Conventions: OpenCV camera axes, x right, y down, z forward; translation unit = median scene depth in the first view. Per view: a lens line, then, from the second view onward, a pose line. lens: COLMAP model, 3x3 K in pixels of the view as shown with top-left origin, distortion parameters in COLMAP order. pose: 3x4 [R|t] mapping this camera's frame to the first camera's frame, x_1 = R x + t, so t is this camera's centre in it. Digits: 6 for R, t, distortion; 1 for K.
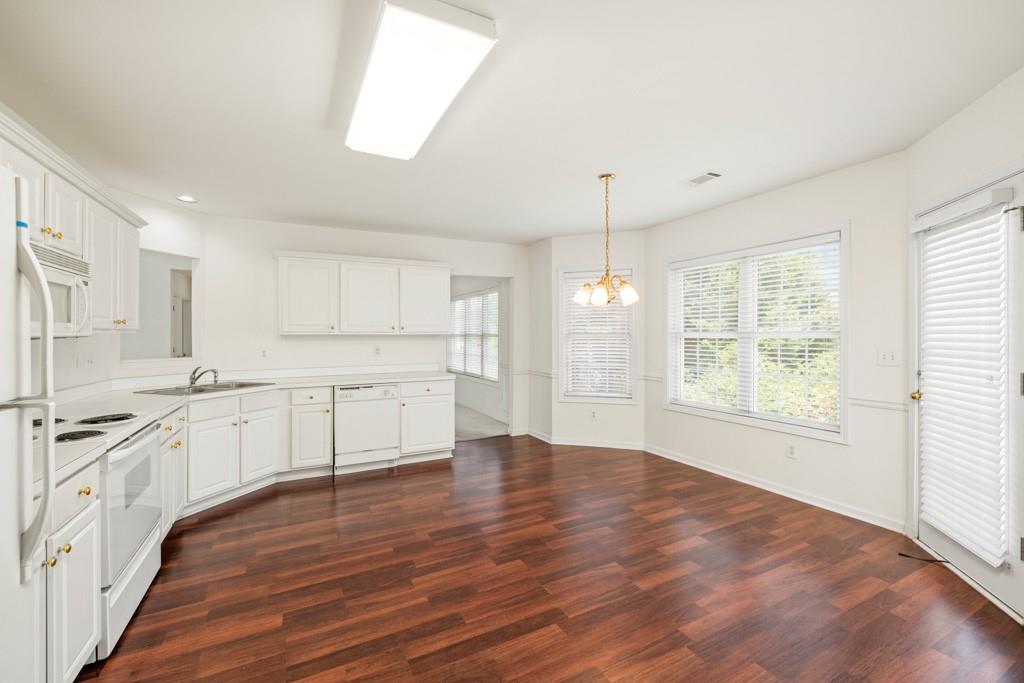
lens RADIAL K [[428.4, 0, 508.2], [0, 428.4, 332.4], [0, 0, 1]] dist [0.000713, -0.000016]
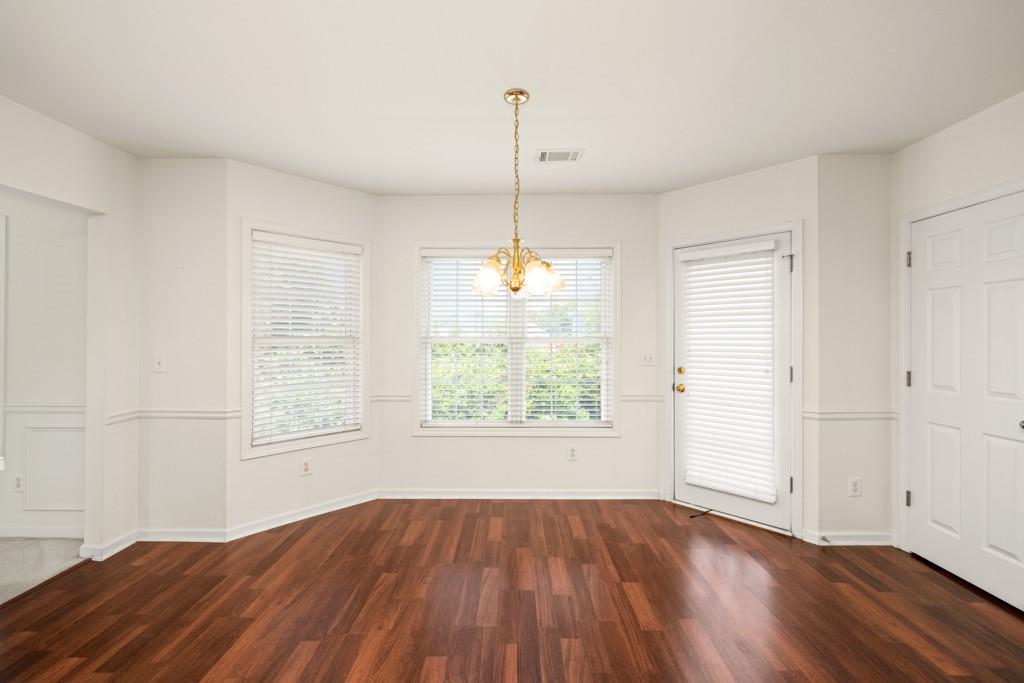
lens RADIAL K [[429.3, 0, 512.0], [0, 429.3, 341.5], [0, 0, 1]] dist [0.000292, 0.000083]
pose [[0.463143, -0.001483, 0.886282, -0.379259], [-0.007865, 0.999952, 0.005783, 0.004557], [-0.886249, -0.009649, 0.463109, 0.782820]]
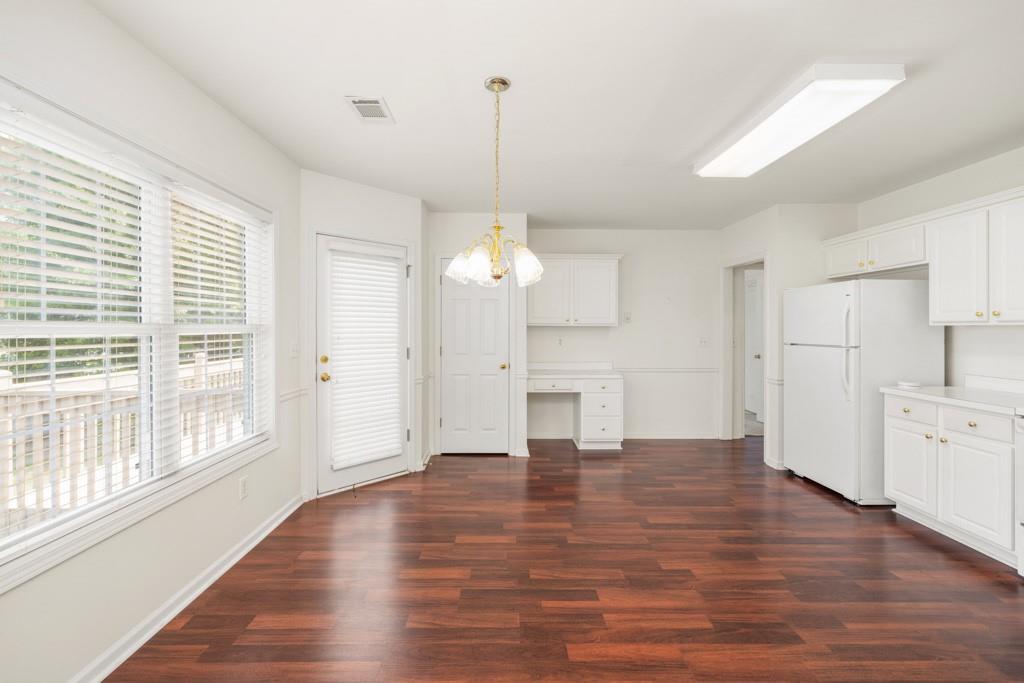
lens RADIAL K [[428.4, 0, 508.2], [0, 428.4, 332.4], [0, 0, 1]] dist [0.000713, -0.000016]
pose [[-0.893389, 0.000634, 0.449283, -0.080218], [0.001429, 0.999998, 0.001430, 0.013359], [-0.449282, 0.001919, -0.893388, 1.726233]]
